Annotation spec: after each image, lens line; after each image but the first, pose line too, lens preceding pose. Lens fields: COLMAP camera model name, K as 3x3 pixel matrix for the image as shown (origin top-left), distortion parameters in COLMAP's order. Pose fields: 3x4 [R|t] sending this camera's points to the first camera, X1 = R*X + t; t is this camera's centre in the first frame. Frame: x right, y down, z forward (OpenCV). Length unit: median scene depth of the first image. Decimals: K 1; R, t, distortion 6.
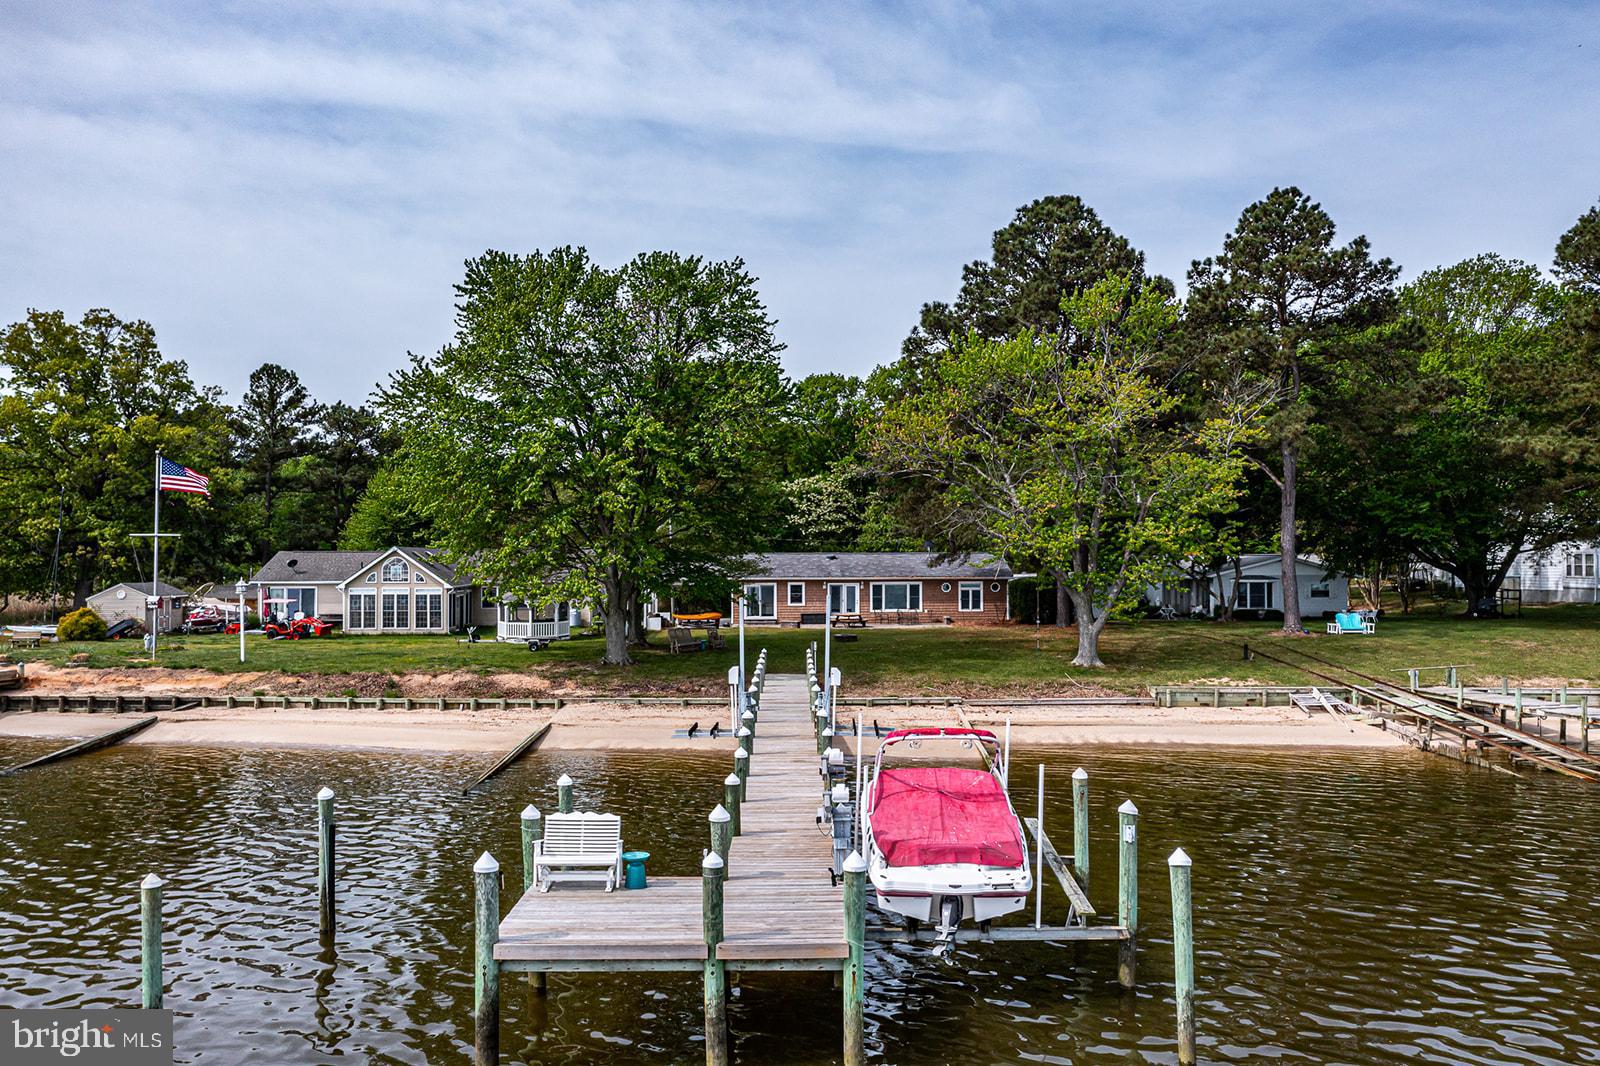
lens RADIAL K [[1275.6, 0, 797.2], [0, 1275.6, 531.1], [0, 0, 1]] dist [-0.025626, 0.022895]
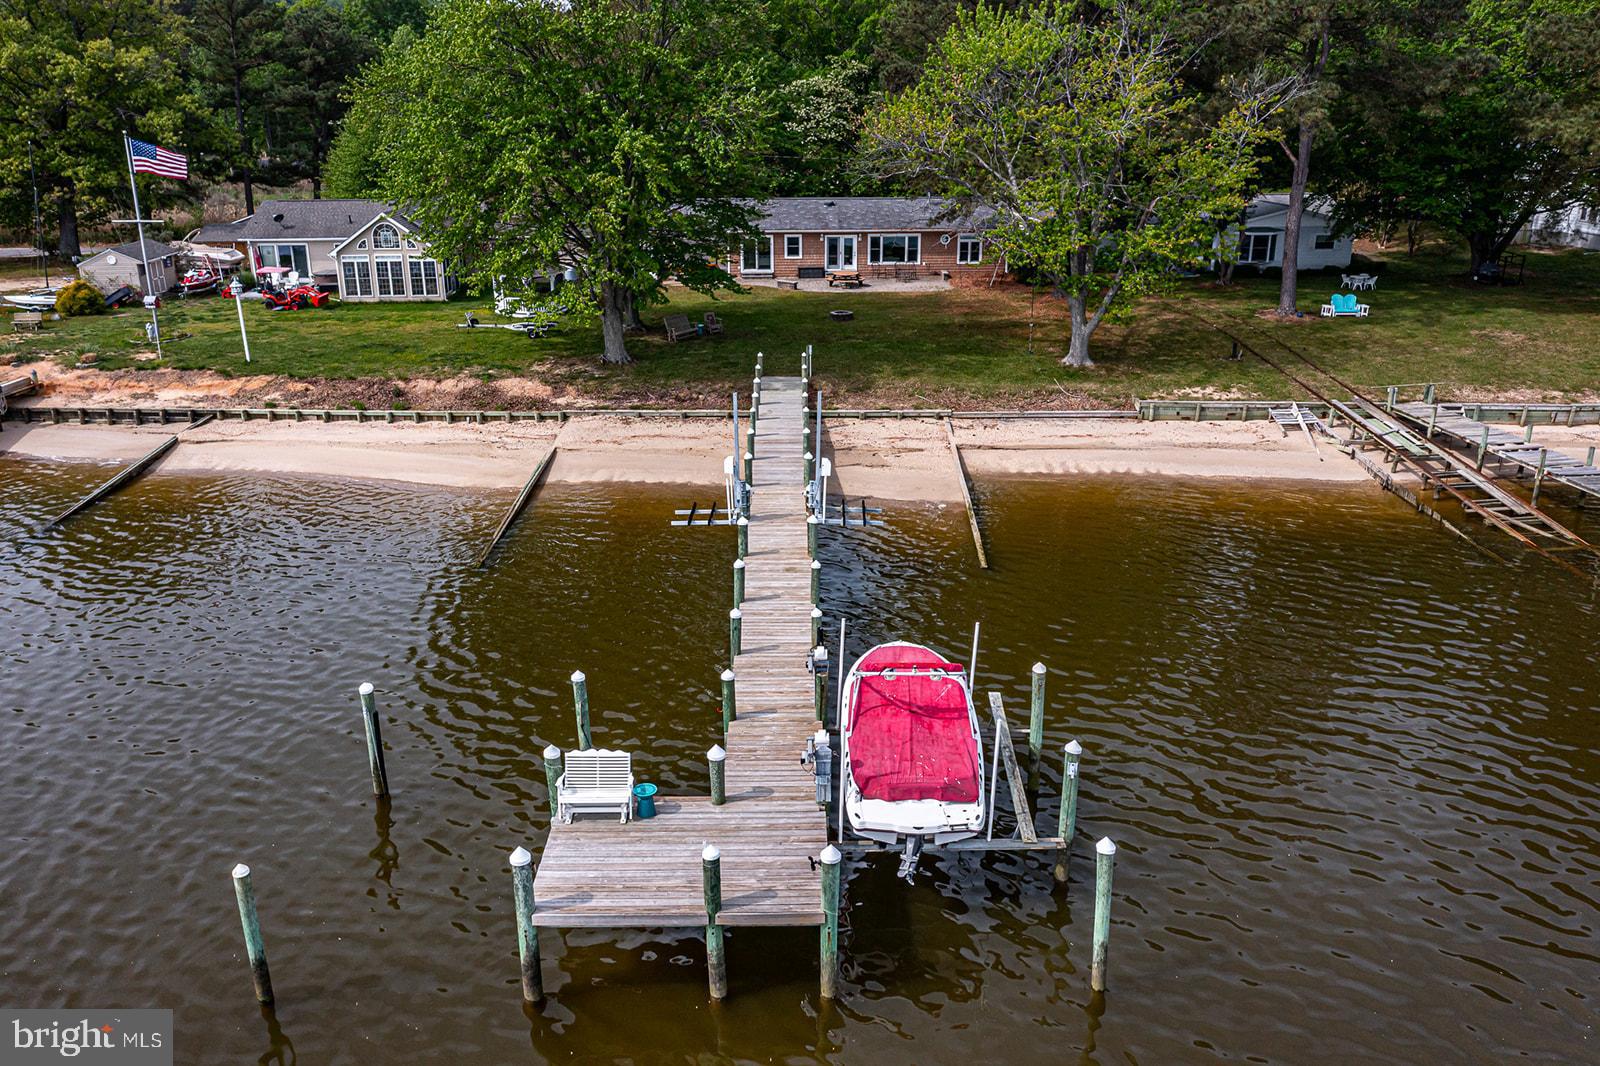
lens RADIAL K [[1275.6, 0, 797.2], [0, 1275.6, 531.1], [0, 0, 1]] dist [-0.025626, 0.022895]
pose [[0.999999, -0.000520, -0.000992, 0.004799], [0.000837, 0.935745, 0.352677, -0.137060], [0.000745, -0.352678, 0.935744, -0.001260]]
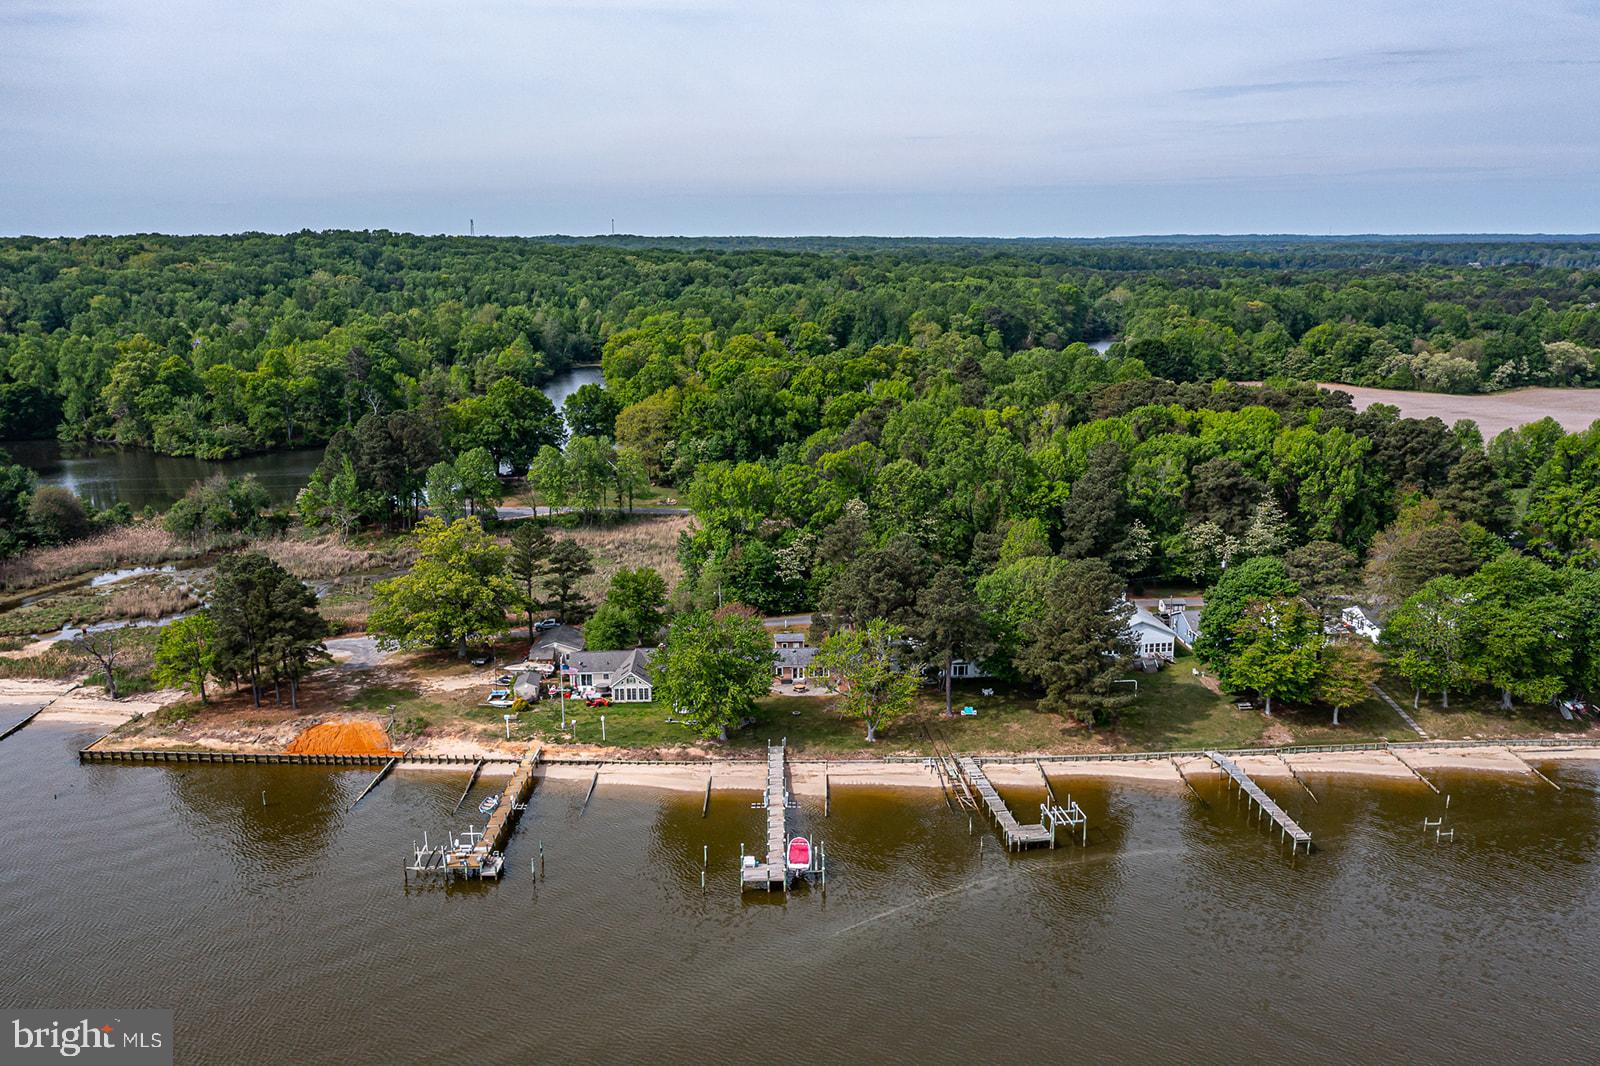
lens RADIAL K [[1301.2, 0, 794.1], [0, 1301.2, 535.0], [0, 0, 1]] dist [-0.018165, 0.006005]
pose [[0.999960, -0.007004, 0.005588, 0.022811], [0.005425, 0.969644, 0.244460, -1.258829], [-0.007131, -0.244420, 0.969643, -2.148637]]
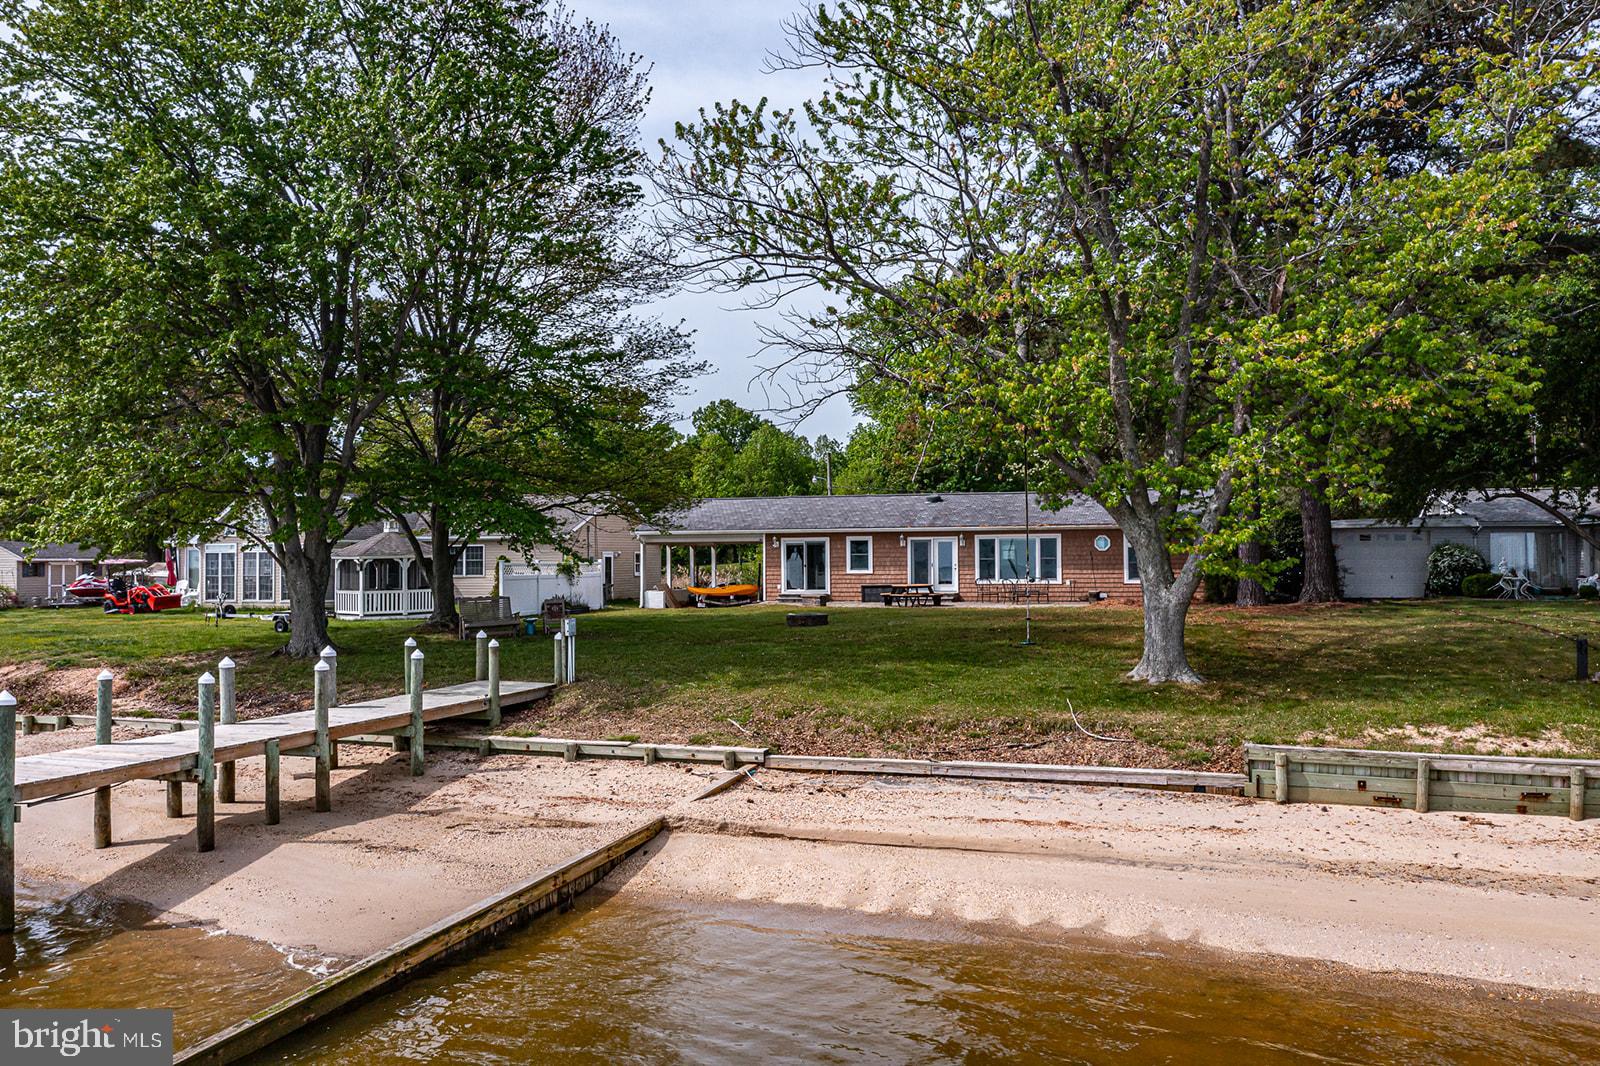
lens RADIAL K [[1275.6, 0, 797.2], [0, 1275.6, 531.1], [0, 0, 1]] dist [-0.025626, 0.022895]
pose [[0.942118, -0.011110, -0.335097, 0.271748], [0.011525, 0.999933, -0.000750, 0.055774], [0.335083, -0.003155, 0.942183, 0.579414]]
